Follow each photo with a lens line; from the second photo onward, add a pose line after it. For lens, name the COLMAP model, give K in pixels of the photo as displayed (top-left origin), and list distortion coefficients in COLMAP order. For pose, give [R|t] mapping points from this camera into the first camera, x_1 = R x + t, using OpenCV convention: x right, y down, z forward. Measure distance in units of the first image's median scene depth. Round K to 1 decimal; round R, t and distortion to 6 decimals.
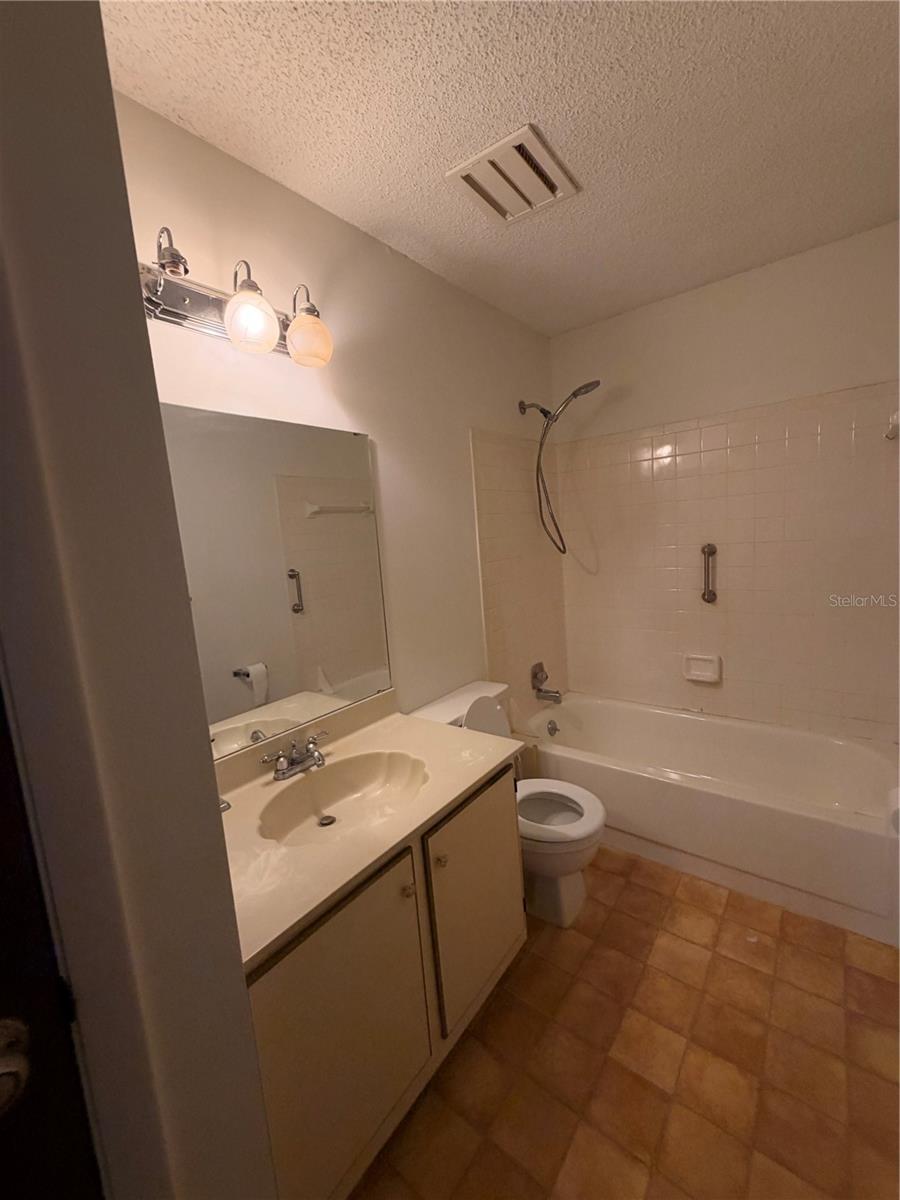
lens RADIAL K [[478.2, 0, 450.8], [0, 478.2, 598.1], [0, 0, 1]] dist [0.000688, 0.000219]
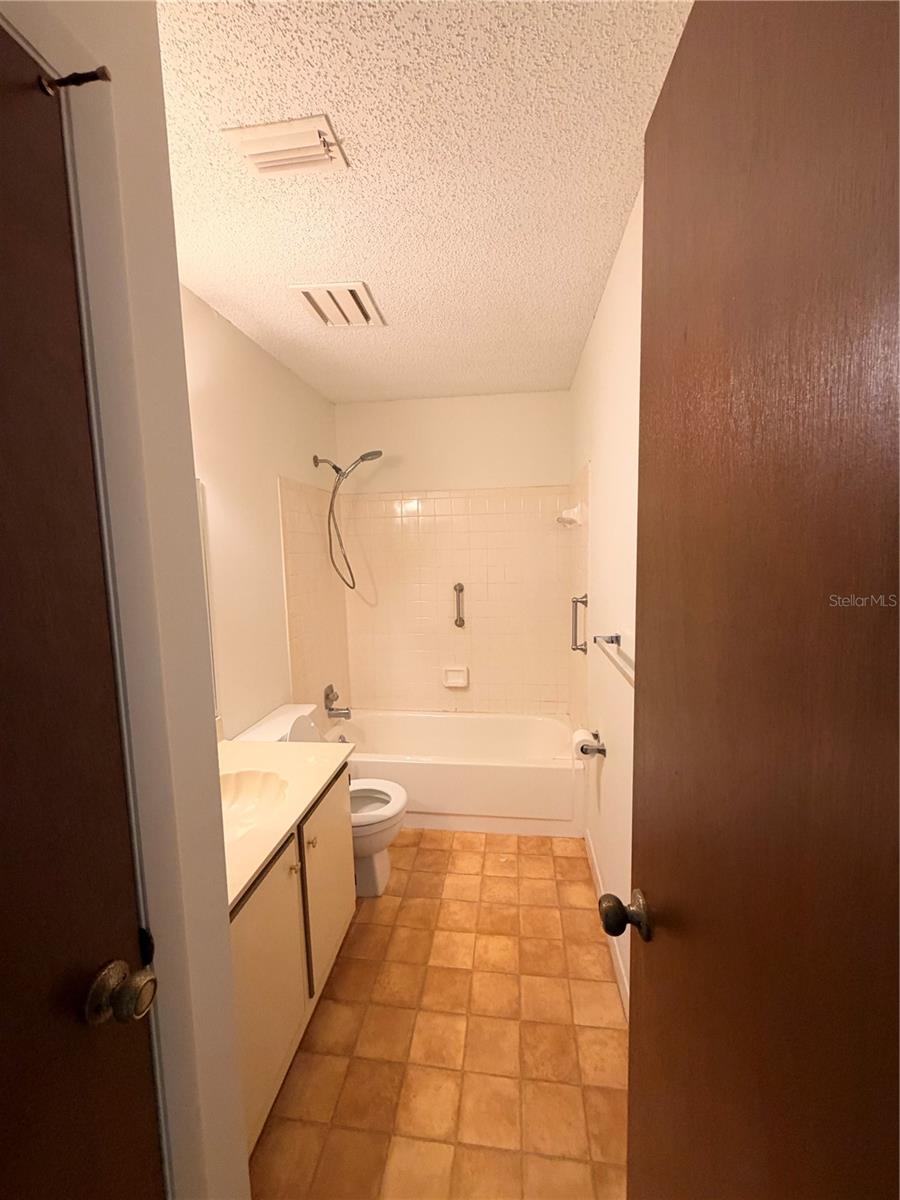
lens RADIAL K [[478.2, 0, 450.8], [0, 478.2, 598.1], [0, 0, 1]] dist [0.000688, 0.000219]
pose [[0.856152, 0.003318, 0.516713, -0.238660], [0.026419, 0.998391, -0.050184, -0.006874], [-0.516048, 0.056616, 0.854687, -0.185127]]
